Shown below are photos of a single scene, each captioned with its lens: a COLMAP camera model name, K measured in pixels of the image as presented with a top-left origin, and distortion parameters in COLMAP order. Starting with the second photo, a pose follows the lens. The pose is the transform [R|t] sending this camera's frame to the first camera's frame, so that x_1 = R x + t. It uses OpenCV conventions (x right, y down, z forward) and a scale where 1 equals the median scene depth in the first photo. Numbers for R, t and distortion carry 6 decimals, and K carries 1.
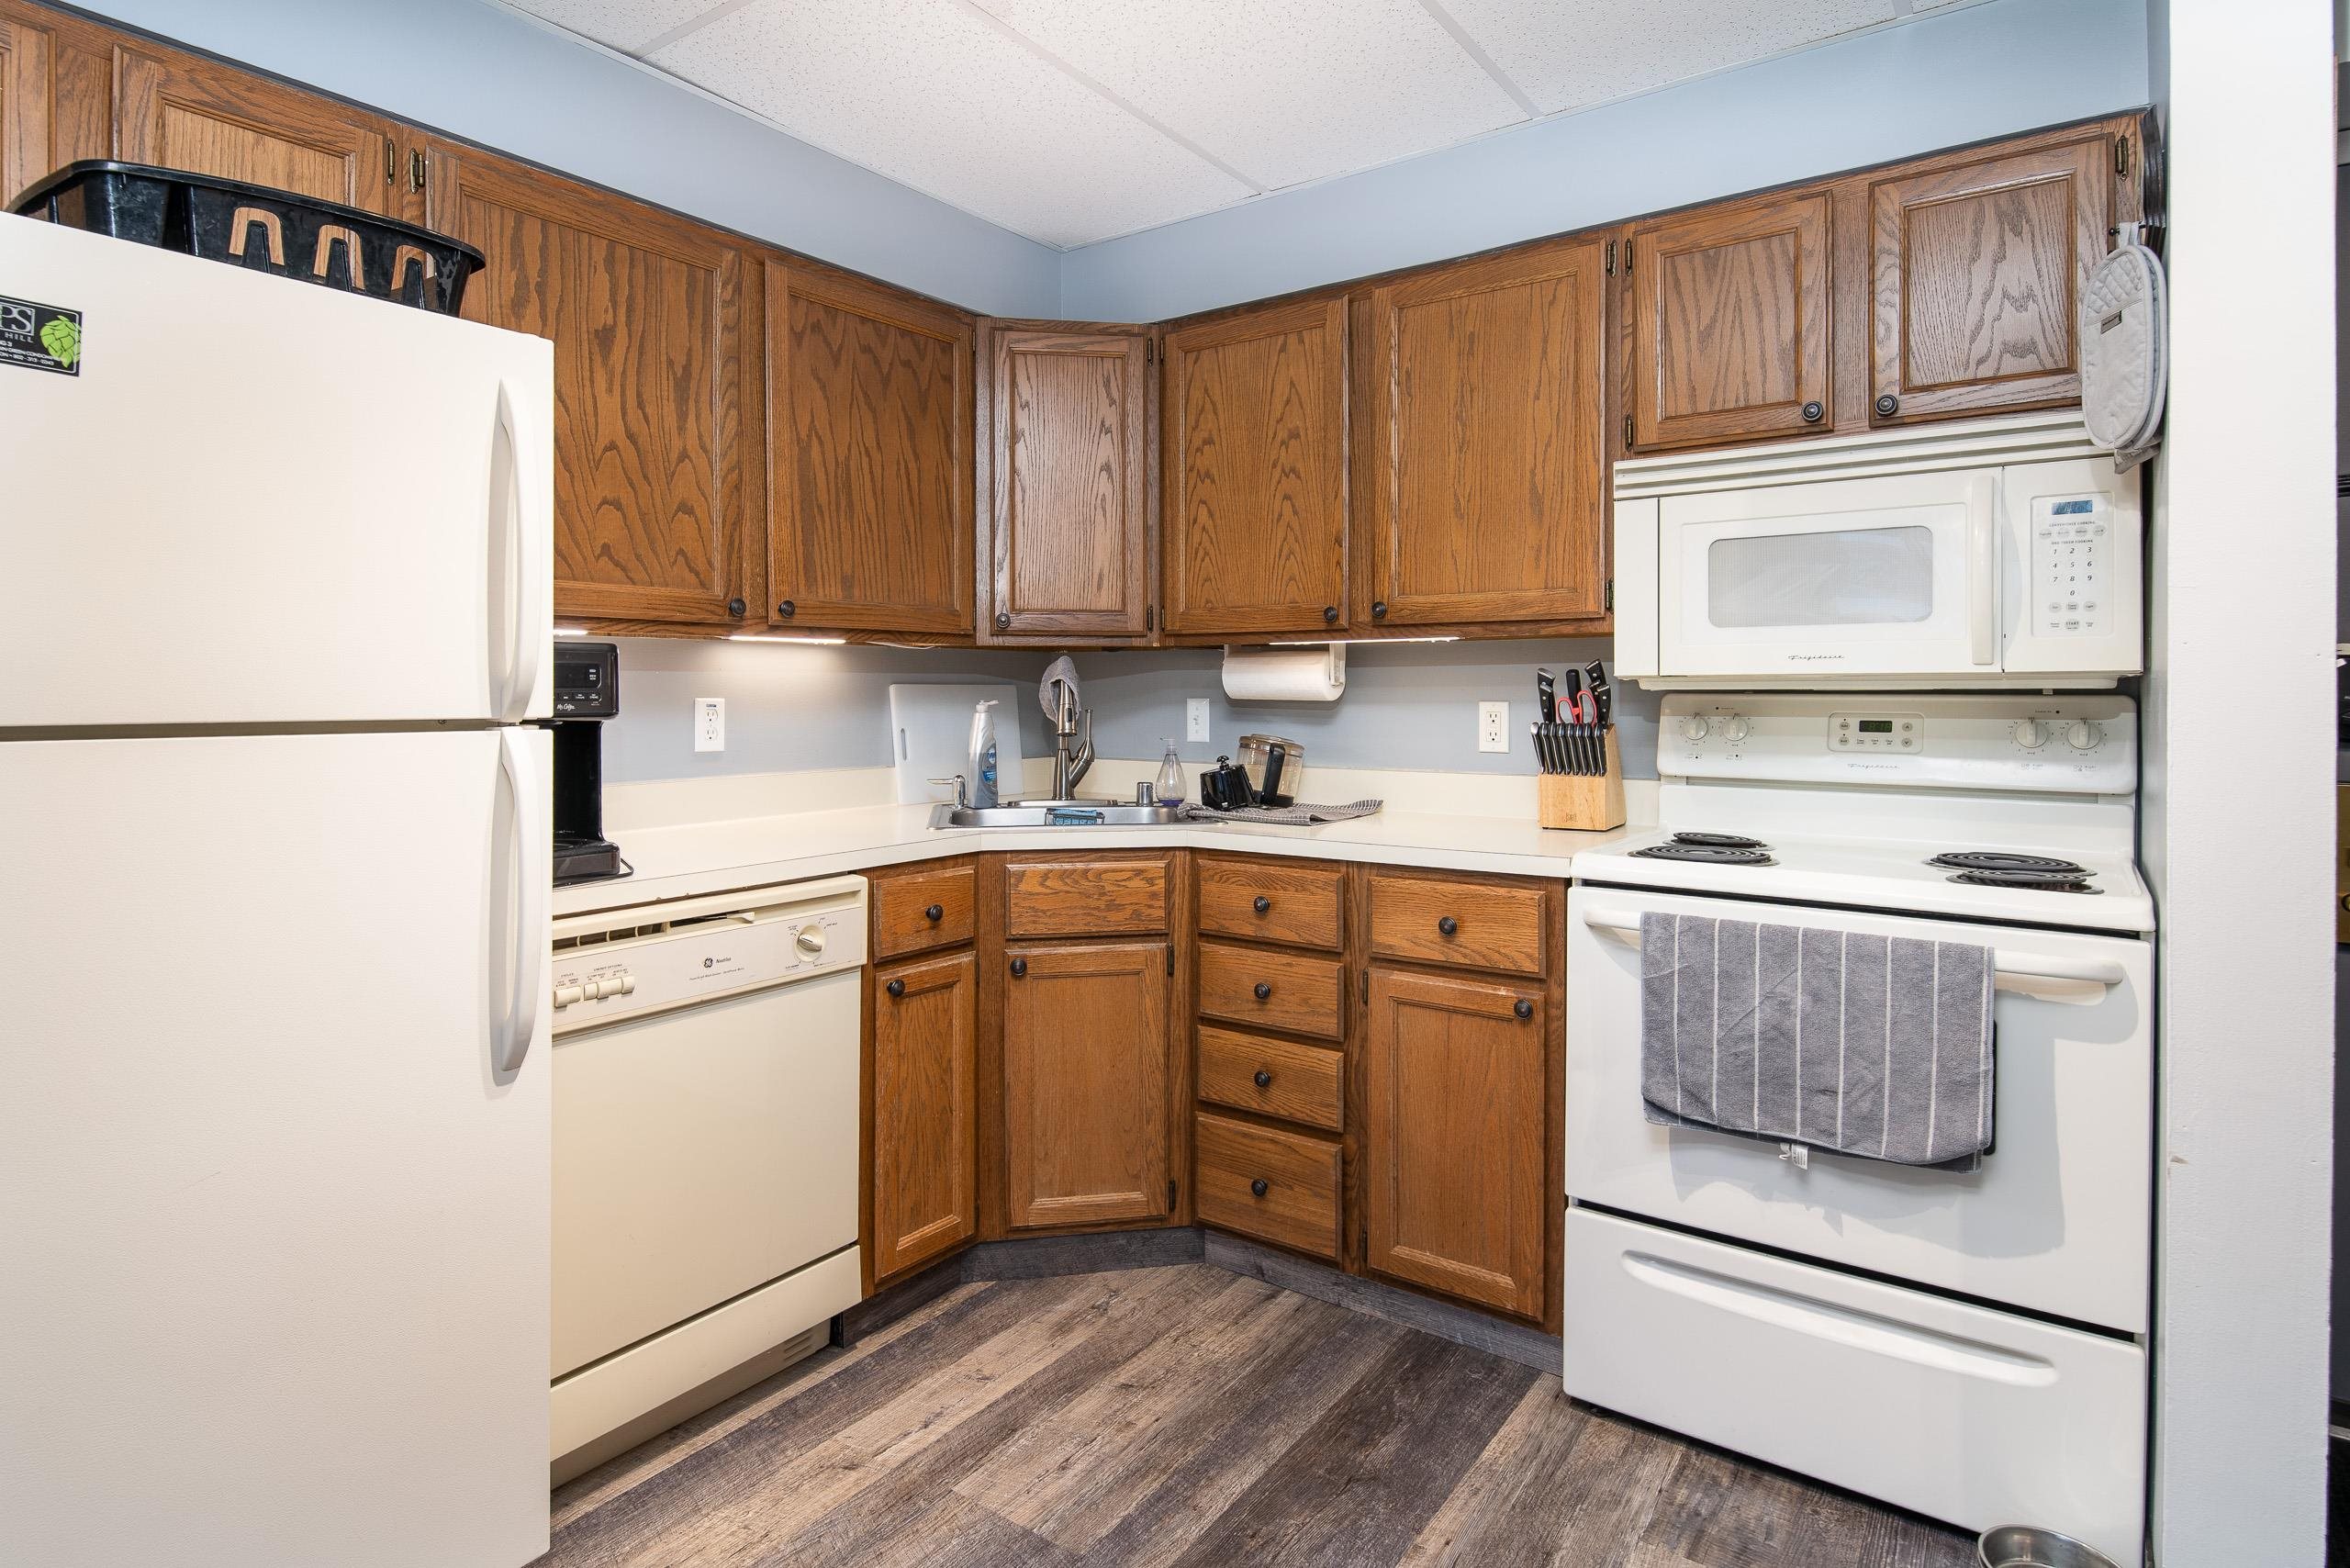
lens RADIAL K [[1235.3, 0, 1162.3], [0, 1235.3, 699.3], [0, 0, 1]] dist [-0.001130, -0.001800]
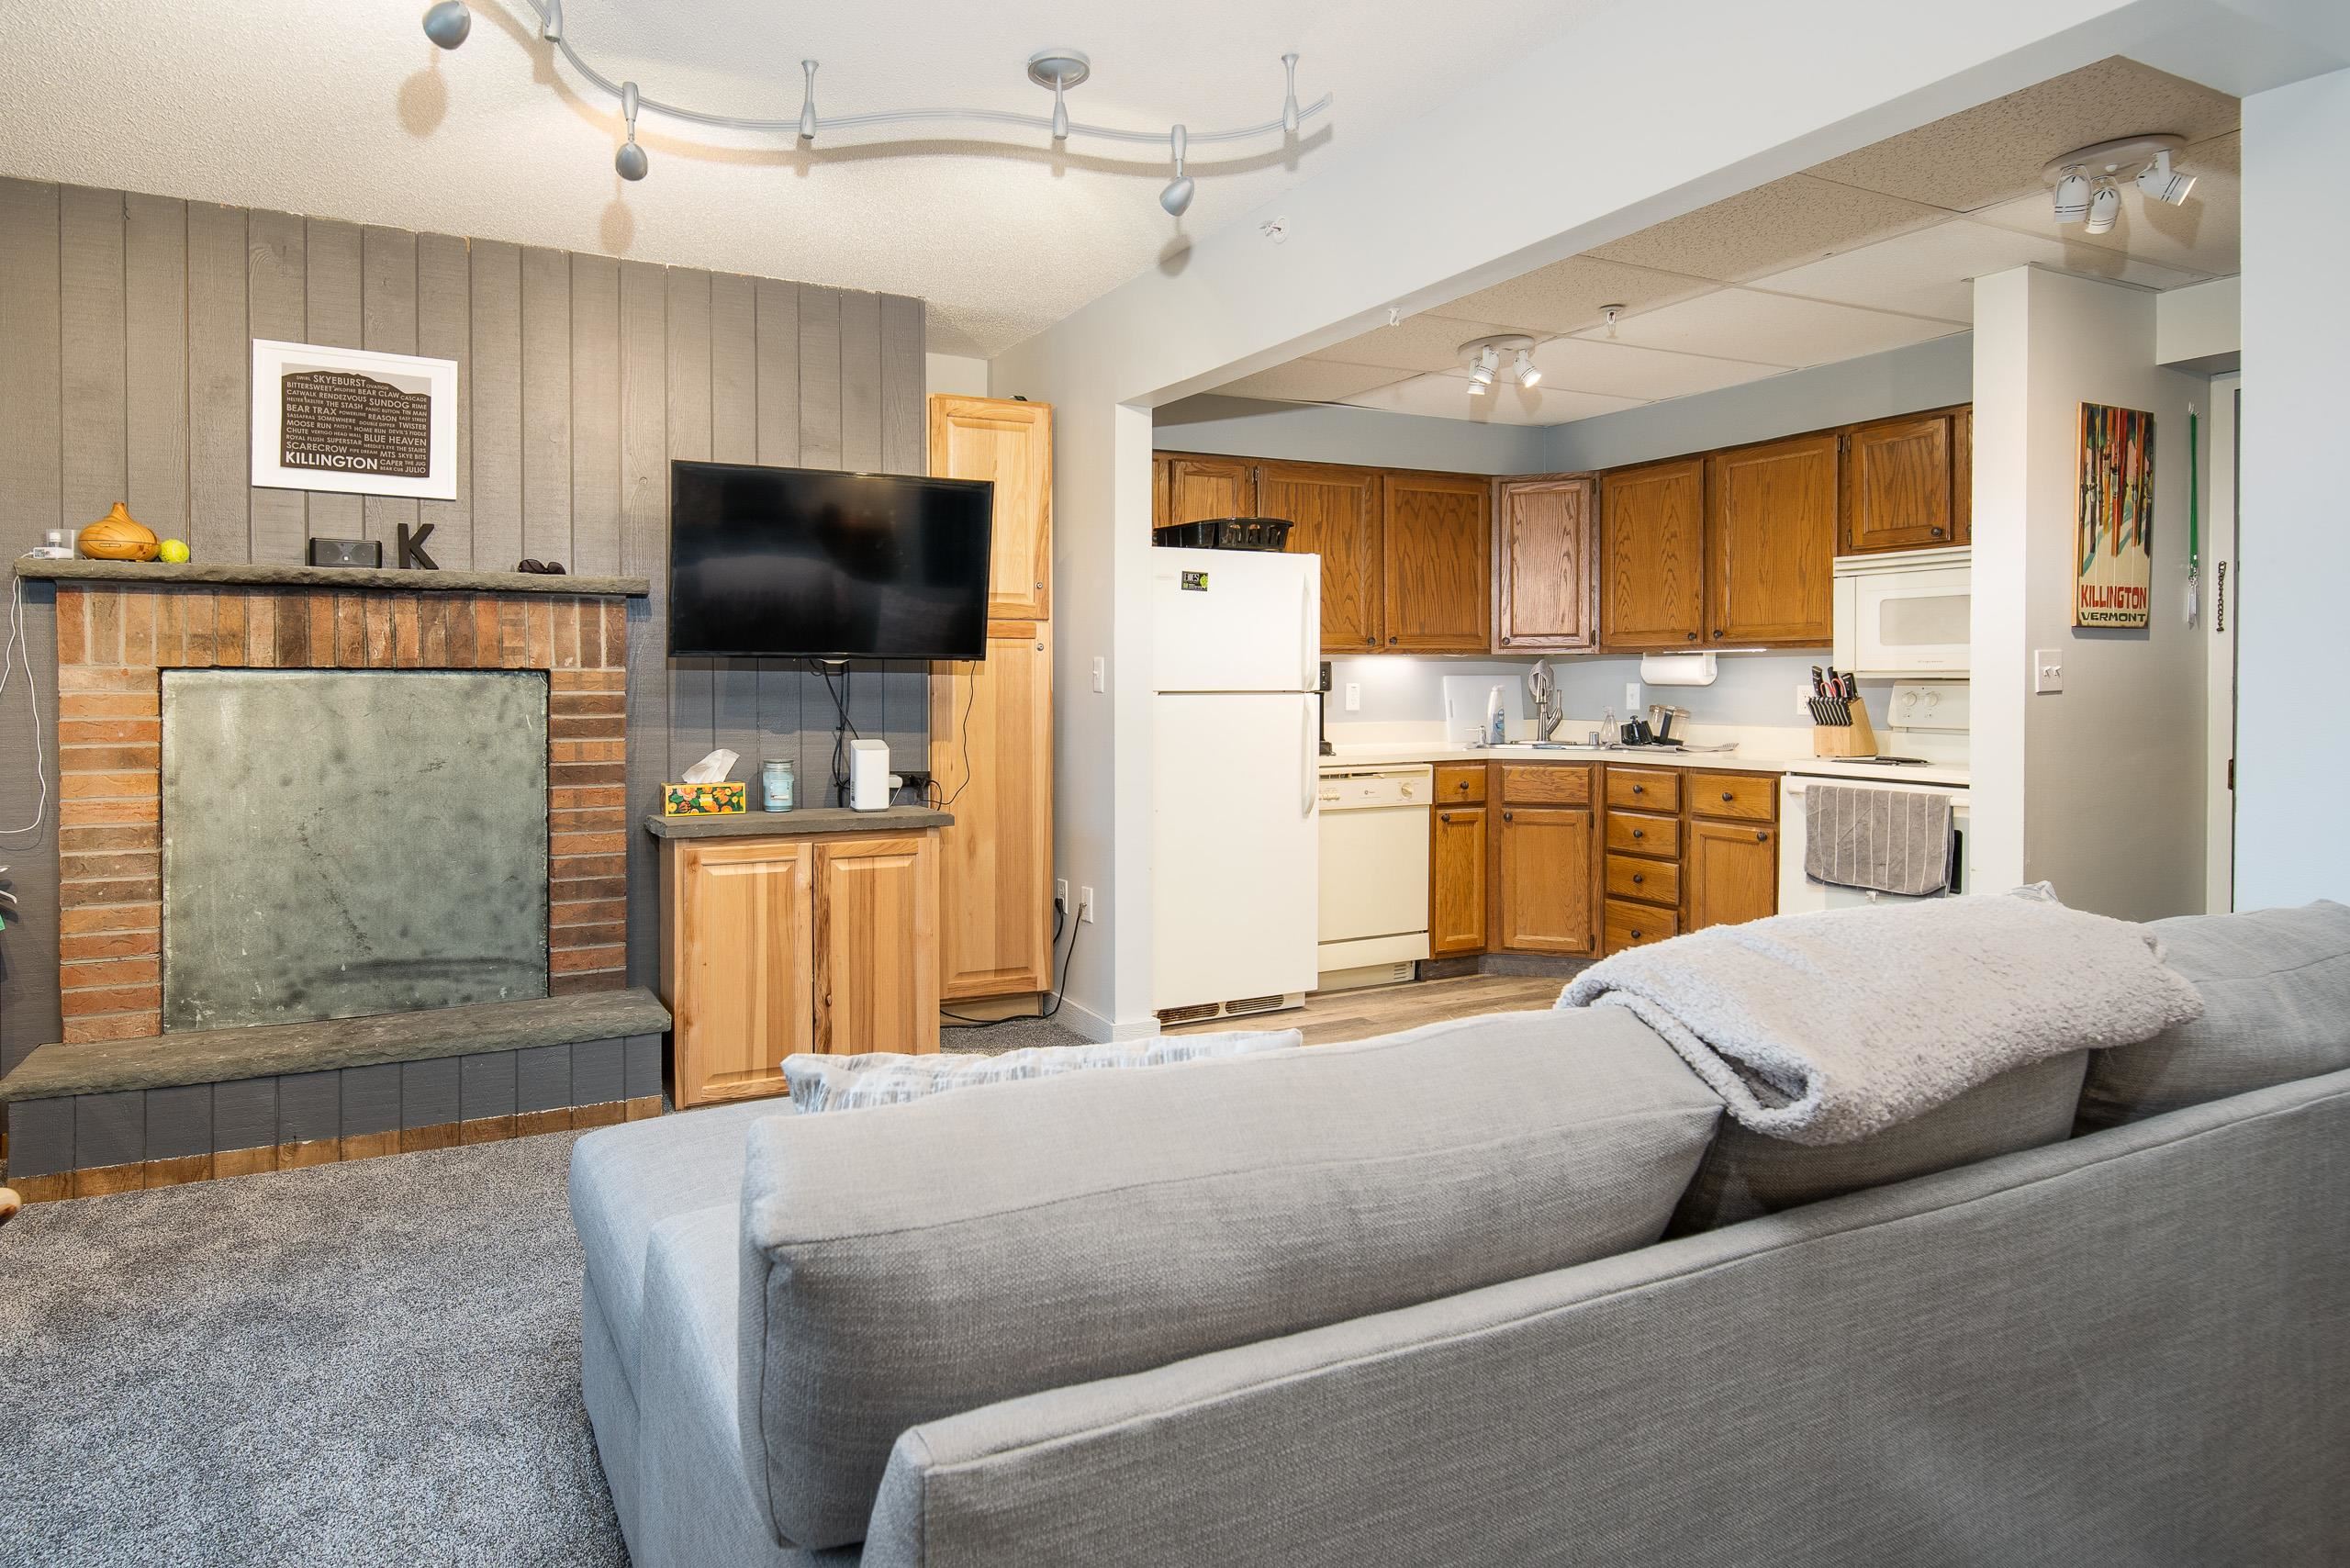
lens RADIAL K [[1337.1, 0, 1057.9], [0, 1337.1, 695.2], [0, 0, 1]] dist [0.001253, -0.000940]
pose [[0.877521, 0.003705, -0.479525, 0.280324], [-0.000323, 0.999975, 0.007134, 0.003338], [0.479539, -0.006105, 0.877499, -1.244900]]
